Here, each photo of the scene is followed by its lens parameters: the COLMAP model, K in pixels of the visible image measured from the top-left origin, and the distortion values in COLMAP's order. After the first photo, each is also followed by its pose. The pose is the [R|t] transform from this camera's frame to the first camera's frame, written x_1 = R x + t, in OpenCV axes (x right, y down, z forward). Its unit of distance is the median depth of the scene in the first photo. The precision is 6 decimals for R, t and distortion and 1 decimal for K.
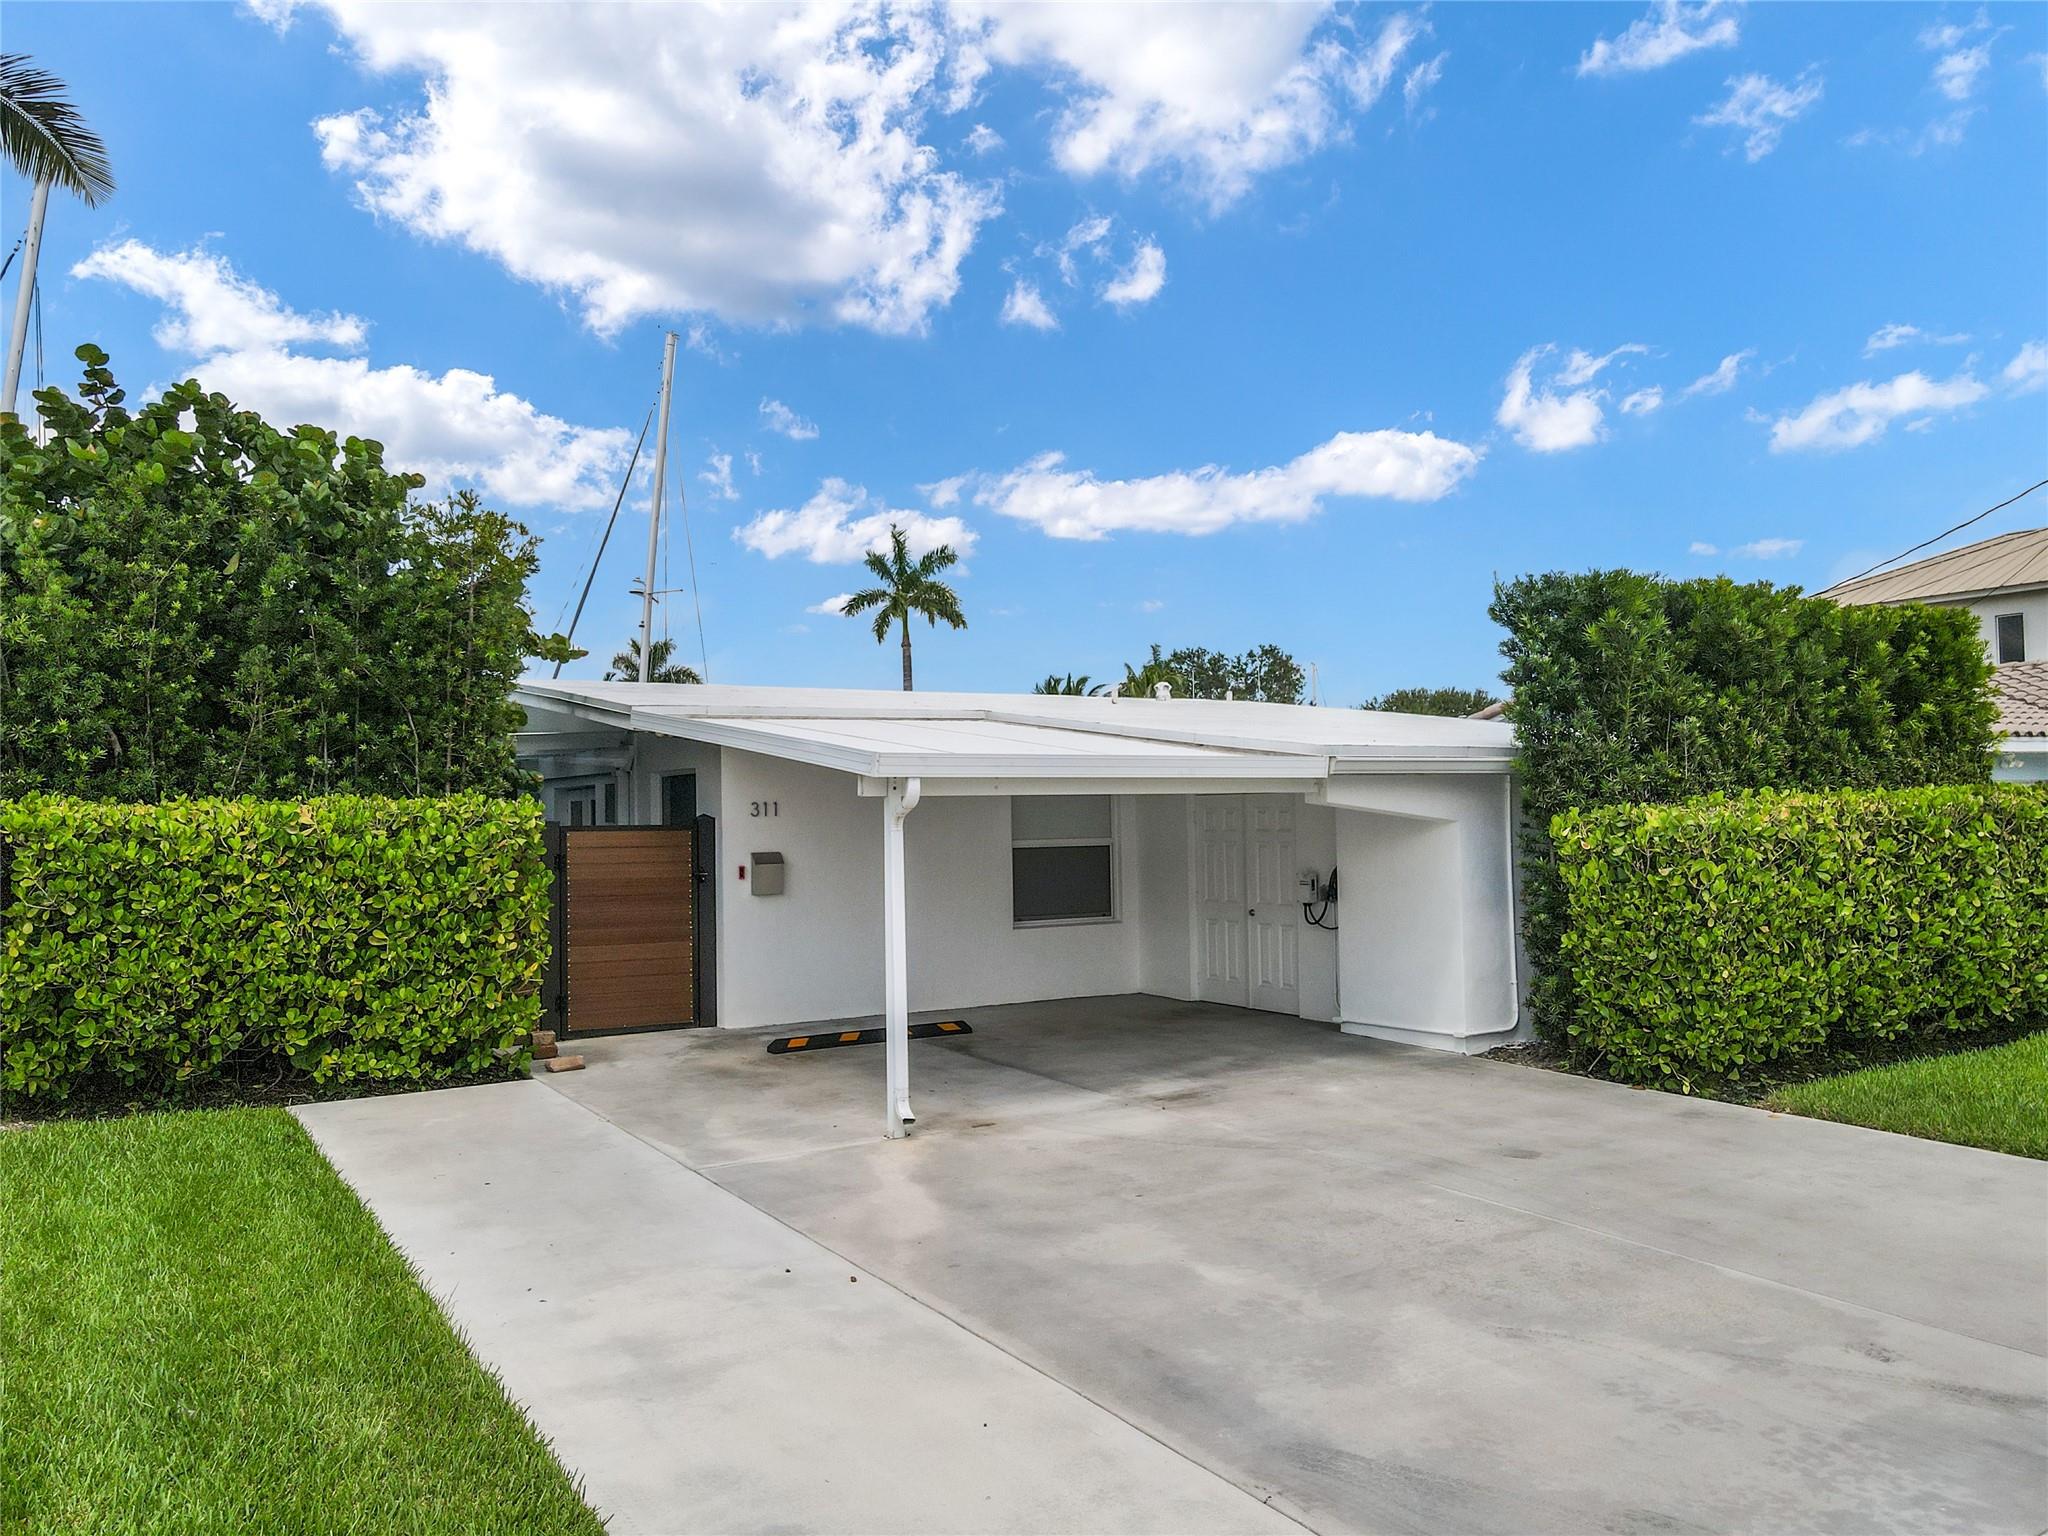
lens RADIAL K [[1492.9, 0, 1016.1], [0, 1492.9, 780.2], [0, 0, 1]] dist [0.004320, 0.004339]
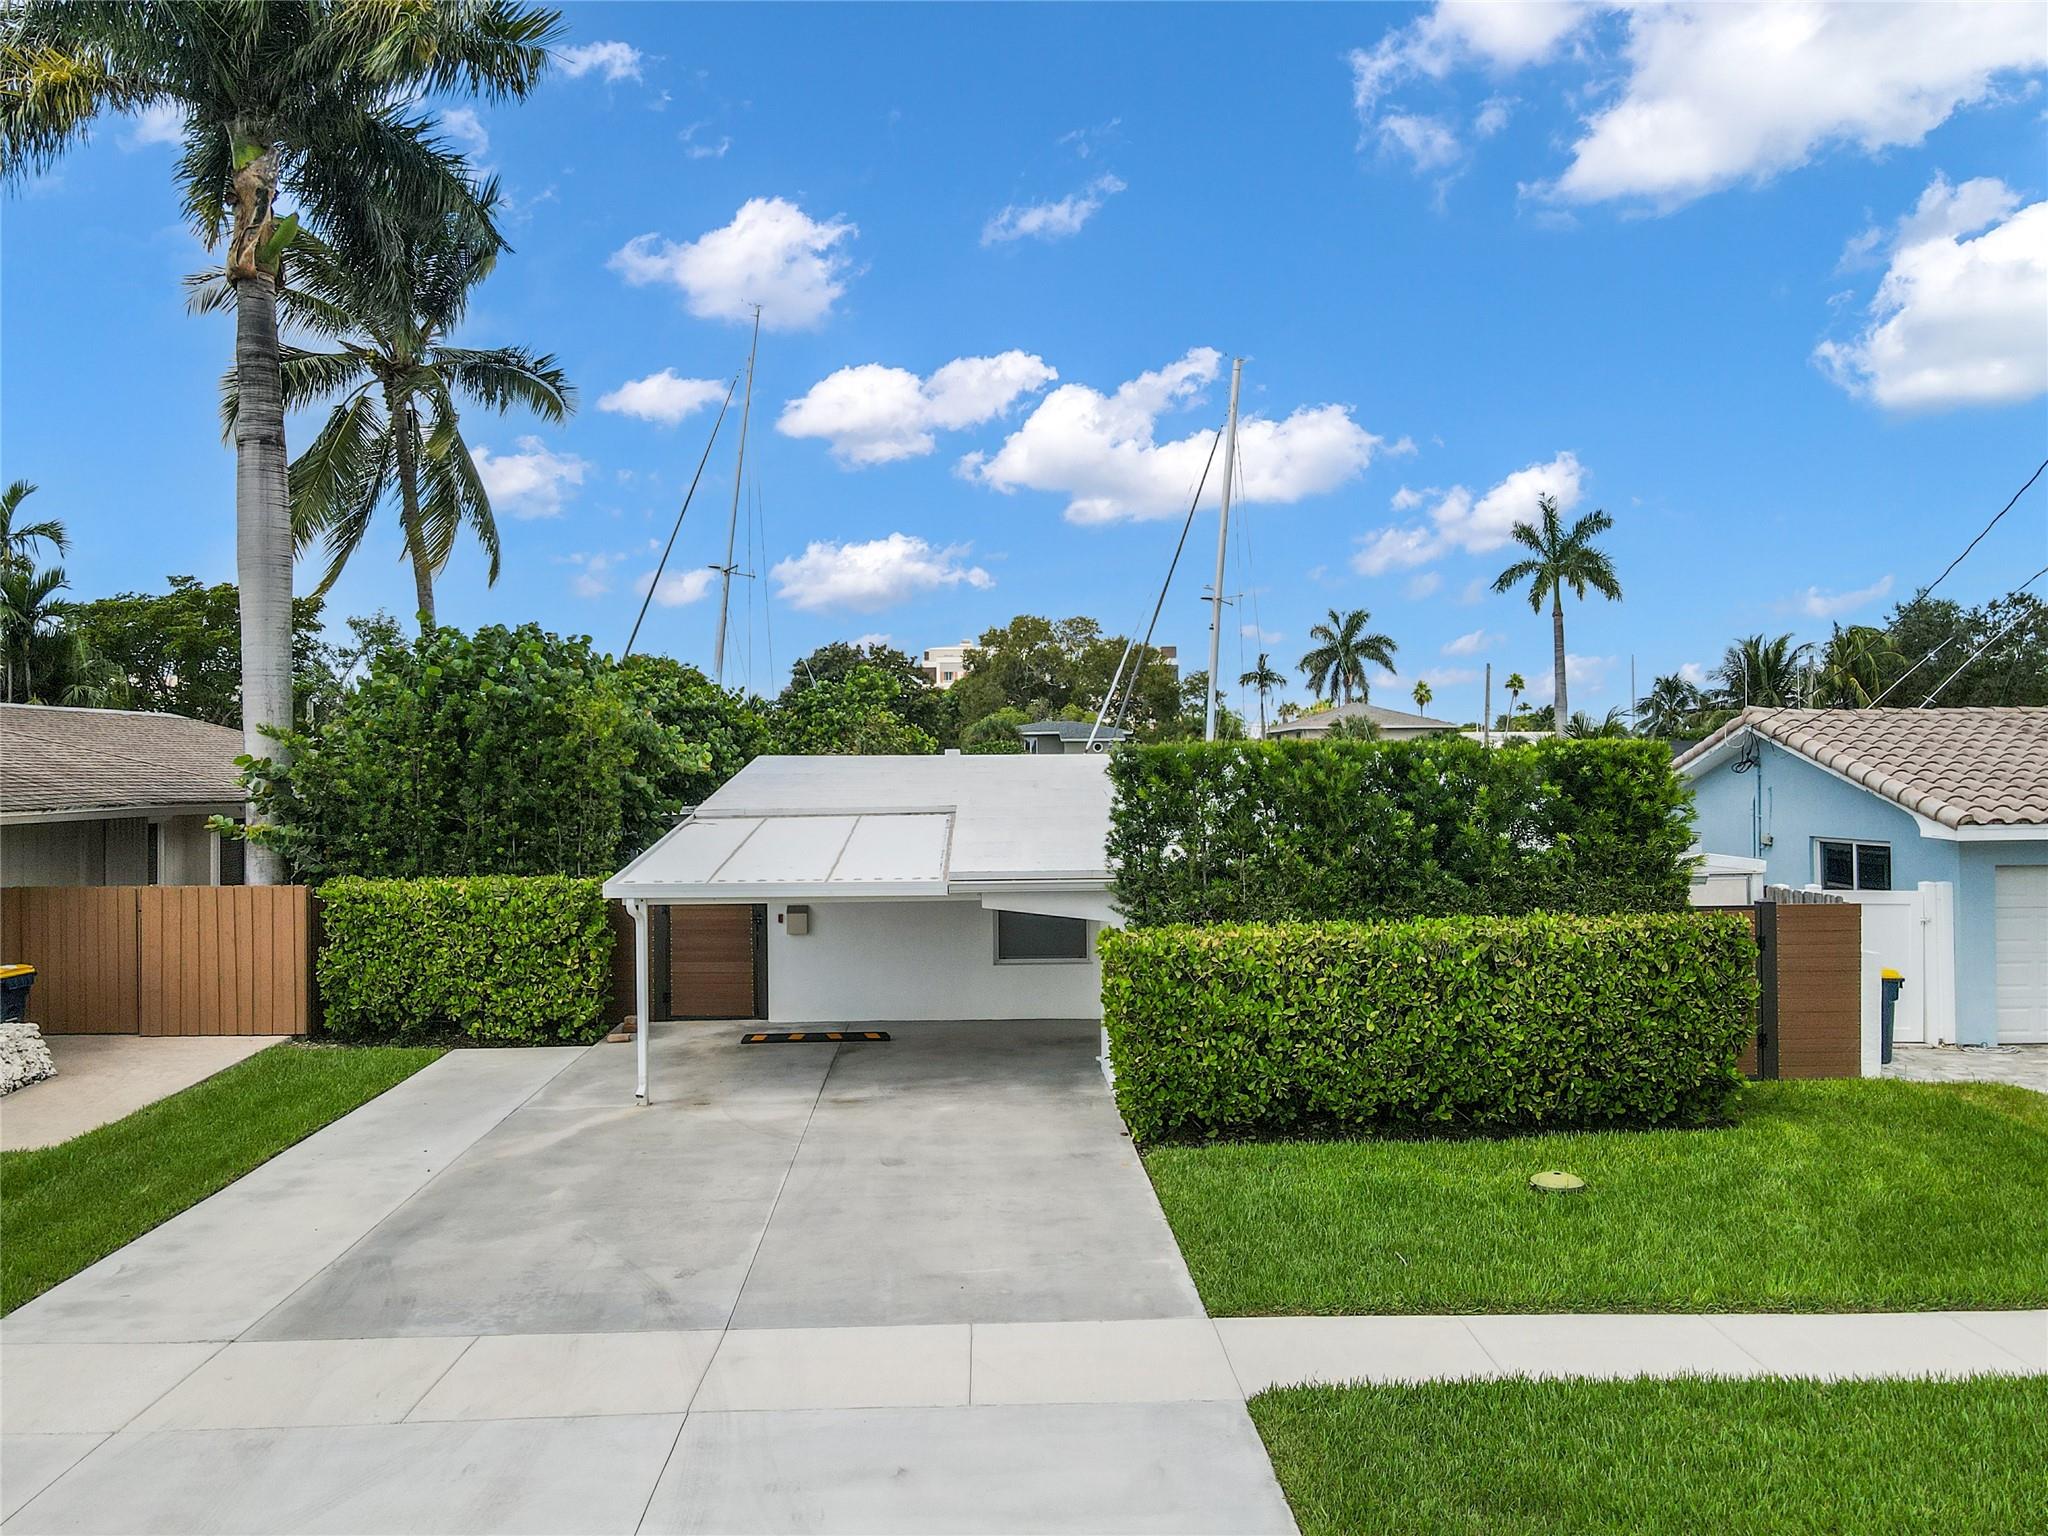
lens RADIAL K [[1499.3, 0, 1041.2], [0, 1499.3, 774.5], [0, 0, 1]] dist [0.009998, 0.010643]
pose [[0.872717, 0.010713, -0.488110, 1.004283], [0.005300, 0.999492, 0.031413, -0.165498], [0.488198, -0.030002, 0.872217, -0.228050]]
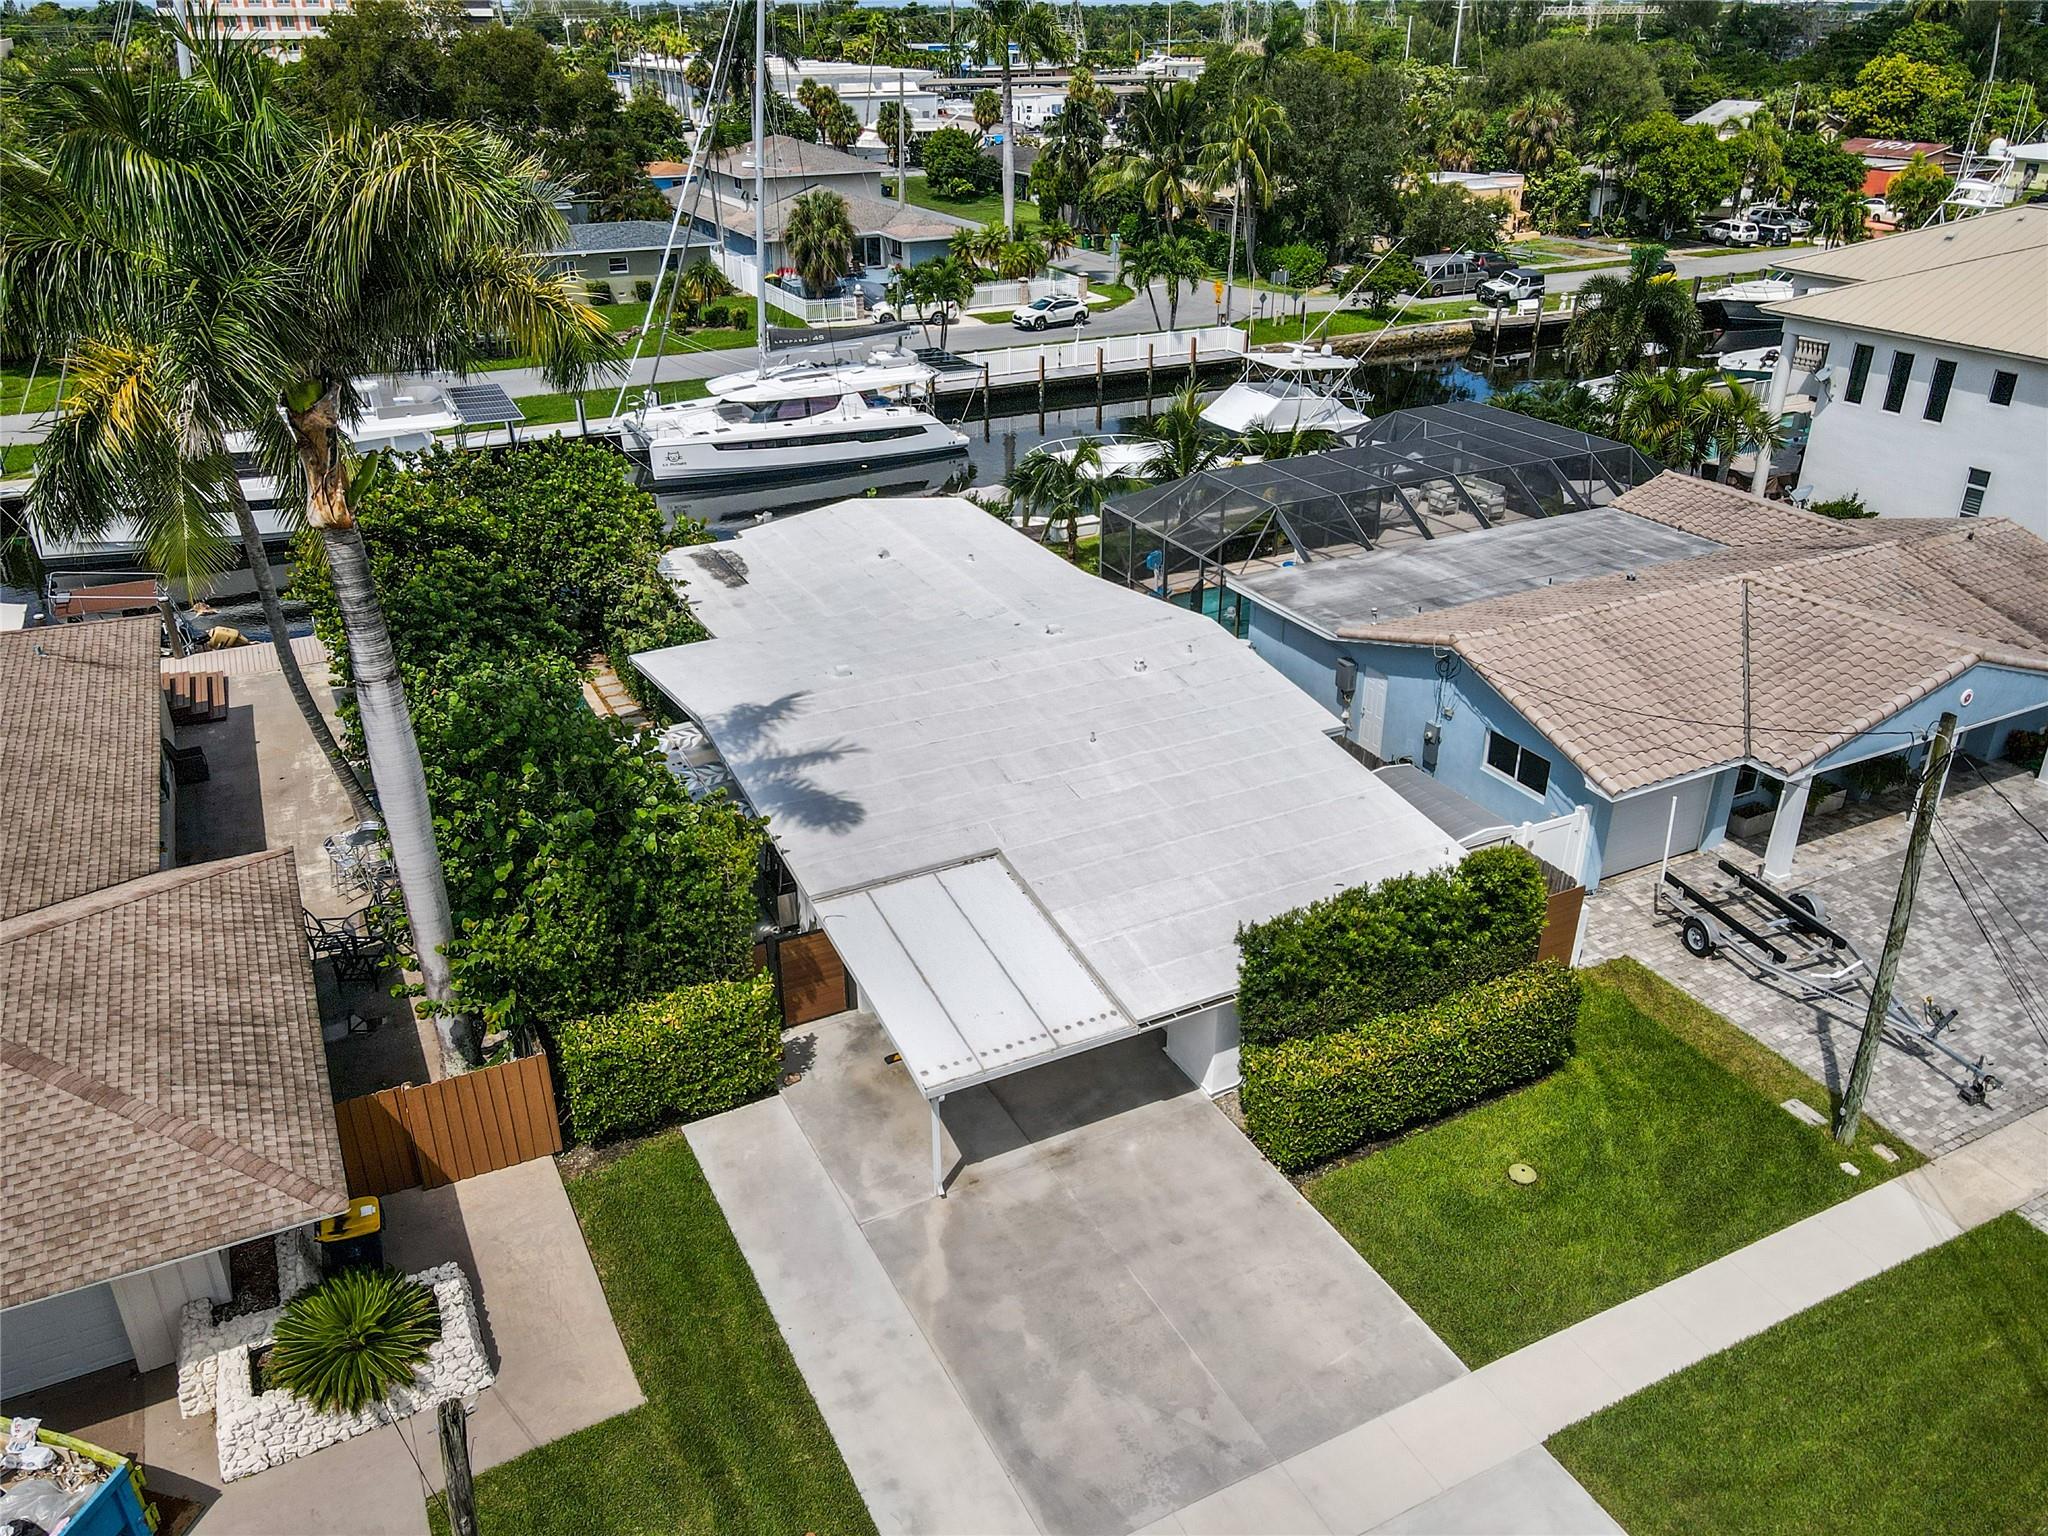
lens RADIAL K [[1472.9, 0, 1024.0], [0, 1472.9, 768.0], [0, 0, 1]] dist [0.008778, 0.000782]
pose [[0.997269, 0.051915, -0.052531, 0.136602], [-0.020804, 0.879928, 0.474652, -1.358574], [0.070865, -0.472263, 0.878605, -0.710117]]
